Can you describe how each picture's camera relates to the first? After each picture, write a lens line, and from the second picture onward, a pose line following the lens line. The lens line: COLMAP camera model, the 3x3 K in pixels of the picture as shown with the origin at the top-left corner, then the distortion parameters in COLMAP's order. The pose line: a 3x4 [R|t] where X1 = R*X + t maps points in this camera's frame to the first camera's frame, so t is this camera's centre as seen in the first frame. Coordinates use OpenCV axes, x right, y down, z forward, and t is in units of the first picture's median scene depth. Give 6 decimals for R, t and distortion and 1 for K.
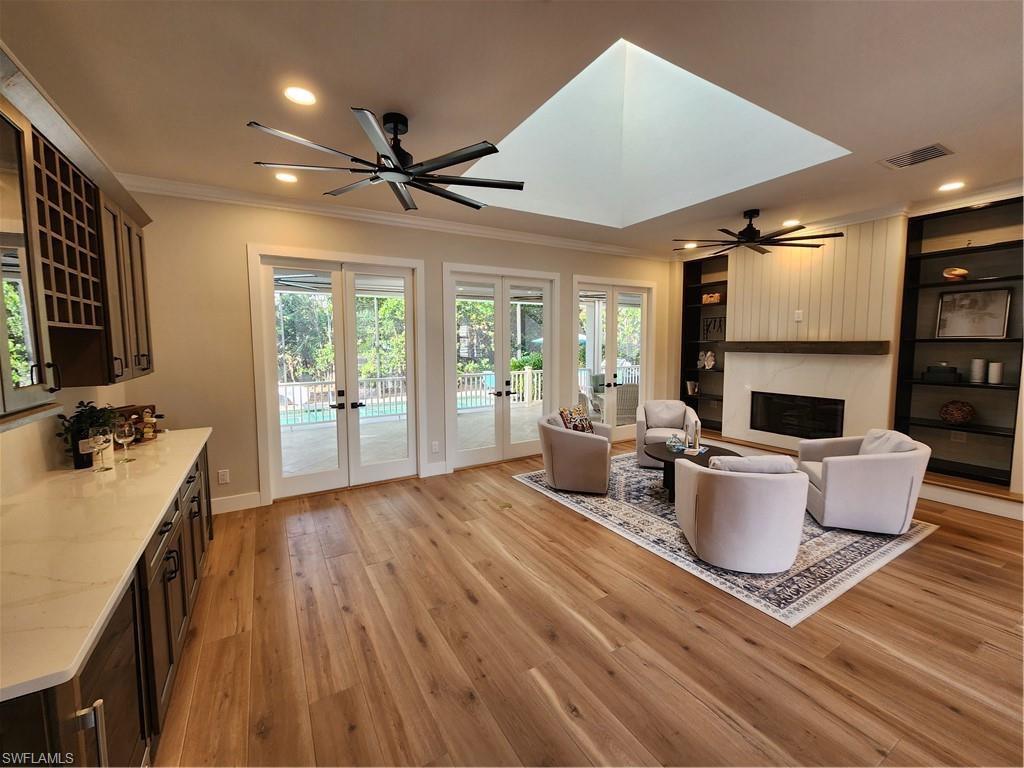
lens RADIAL K [[418.2, 0, 508.0], [0, 418.2, 374.9], [0, 0, 1]] dist [-0.000395, -0.000883]
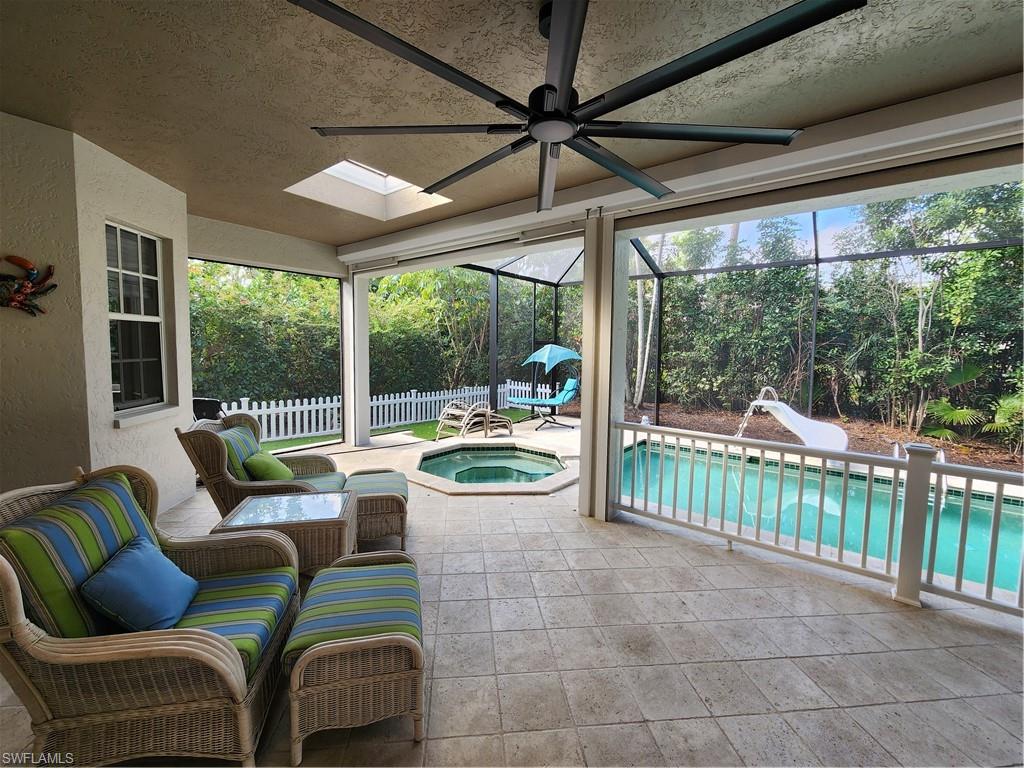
lens RADIAL K [[419.4, 0, 510.4], [0, 419.4, 373.2], [0, 0, 1]] dist [-0.001745, 0.000107]
pose [[0.359357, 0.078252, -0.929913, -0.390310], [-0.093143, 0.994510, 0.047693, -0.078132], [0.928540, 0.069476, 0.364673, 1.123287]]
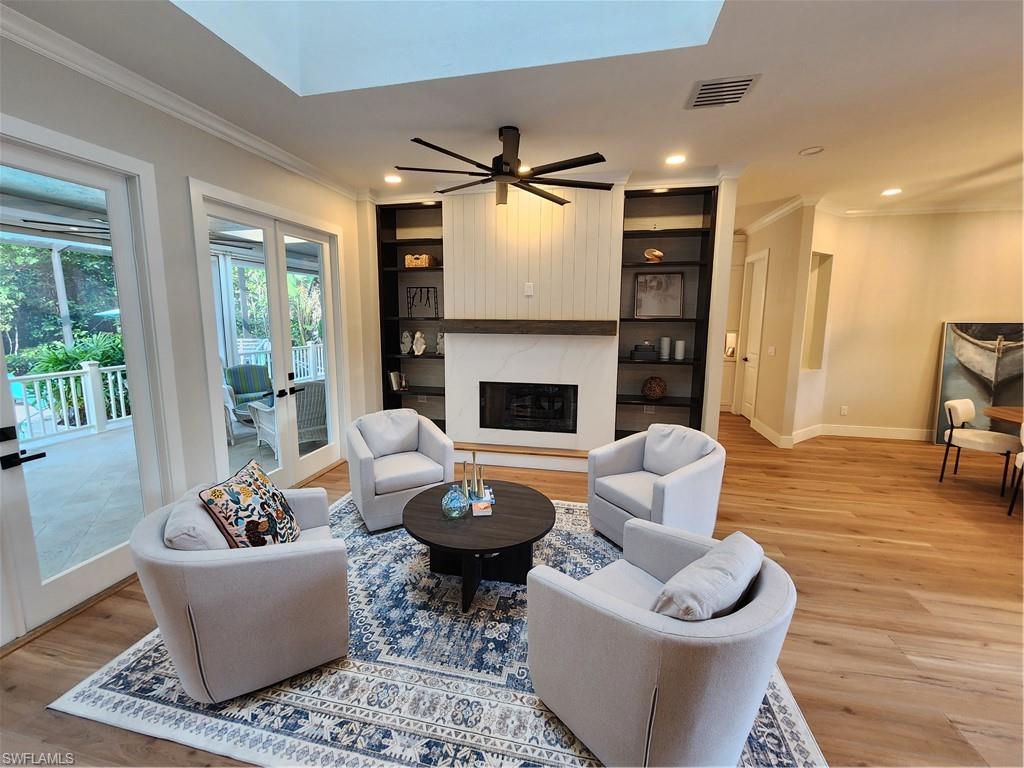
lens RADIAL K [[418.4, 0, 507.6], [0, 418.4, 372.7], [0, 0, 1]] dist [-0.001033, -0.000477]
pose [[0.676391, -0.091836, 0.730795, 0.042373], [0.049913, 0.995631, 0.078920, -0.049094], [-0.734850, -0.016905, 0.678019, 0.526558]]
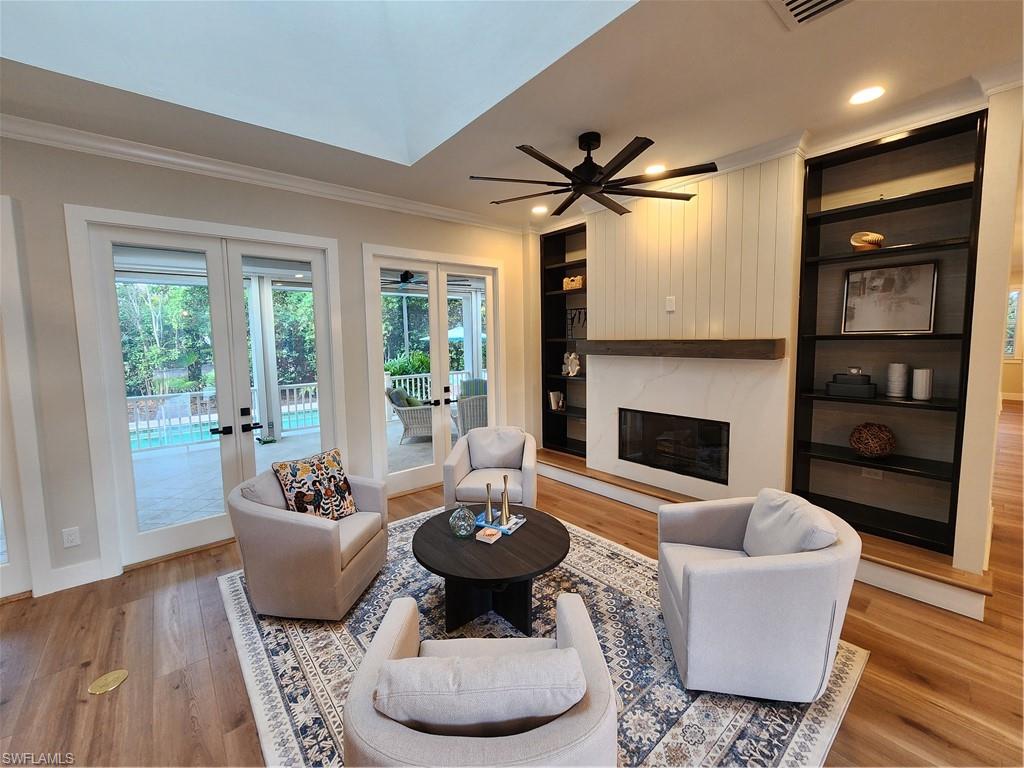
lens RADIAL K [[418.4, 0, 507.6], [0, 418.4, 372.7], [0, 0, 1]] dist [-0.001033, -0.000477]
pose [[0.986023, -0.024627, 0.164779, 0.344302], [0.024198, 0.999697, 0.004612, -0.038716], [-0.164843, -0.000560, 0.986320, 0.390790]]
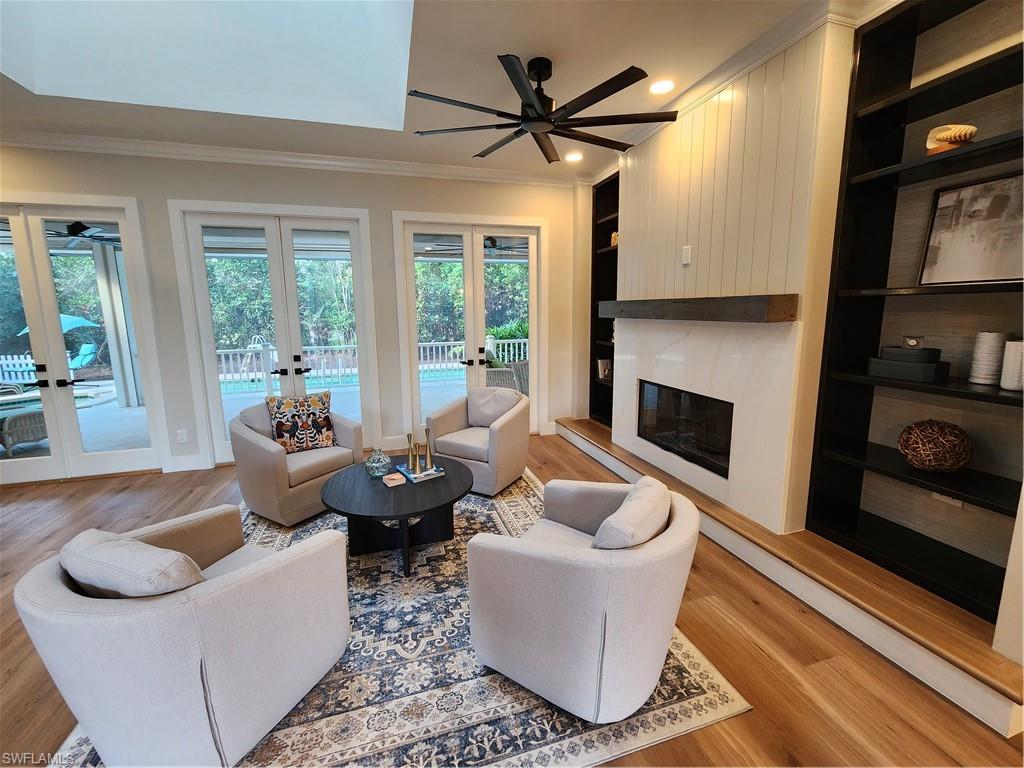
lens RADIAL K [[419.4, 0, 510.4], [0, 419.4, 373.2], [0, 0, 1]] dist [-0.001745, 0.000107]
pose [[0.971444, 0.030531, -0.235295, 0.687006], [-0.013106, 0.997077, 0.075270, -0.019885], [0.236906, -0.070036, 0.969005, 0.414080]]
